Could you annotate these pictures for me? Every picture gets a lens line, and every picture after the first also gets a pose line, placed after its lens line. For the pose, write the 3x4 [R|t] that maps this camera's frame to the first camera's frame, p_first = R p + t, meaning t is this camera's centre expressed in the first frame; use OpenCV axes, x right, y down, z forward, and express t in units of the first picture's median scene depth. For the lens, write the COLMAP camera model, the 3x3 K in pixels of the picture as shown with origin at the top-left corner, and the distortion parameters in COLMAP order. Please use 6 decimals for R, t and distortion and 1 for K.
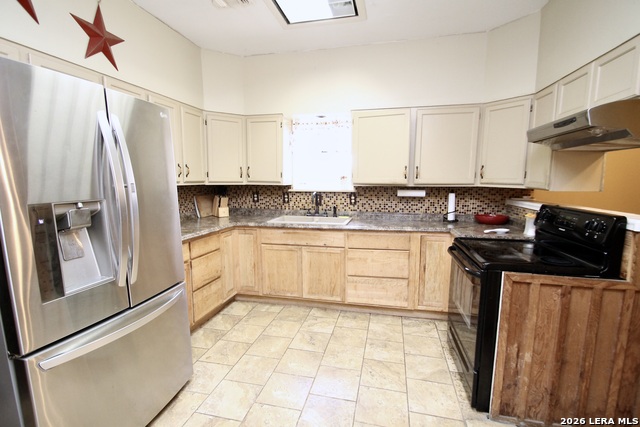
lens RADIAL K [[297.5, 0, 322.8], [0, 297.5, 215.3], [0, 0, 1]] dist [-0.001186, -0.002114]
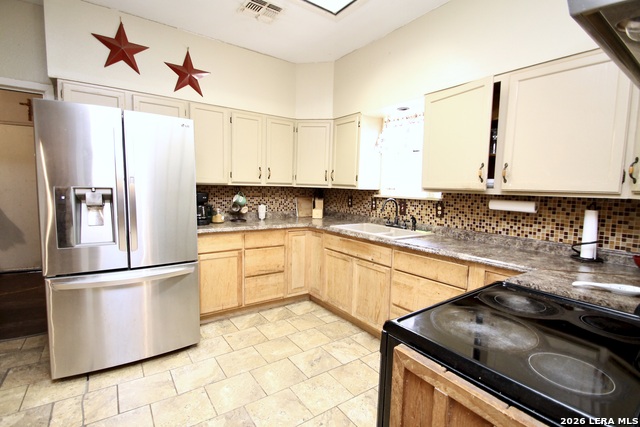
lens RADIAL K [[297.5, 0, 319.4], [0, 297.5, 215.9], [0, 0, 1]] dist [-0.001186, -0.002114]
pose [[0.752750, 0.084197, -0.652900, 0.393485], [-0.105144, 0.994432, 0.007016, -0.013235], [0.649856, 0.063368, 0.757412, 0.235022]]
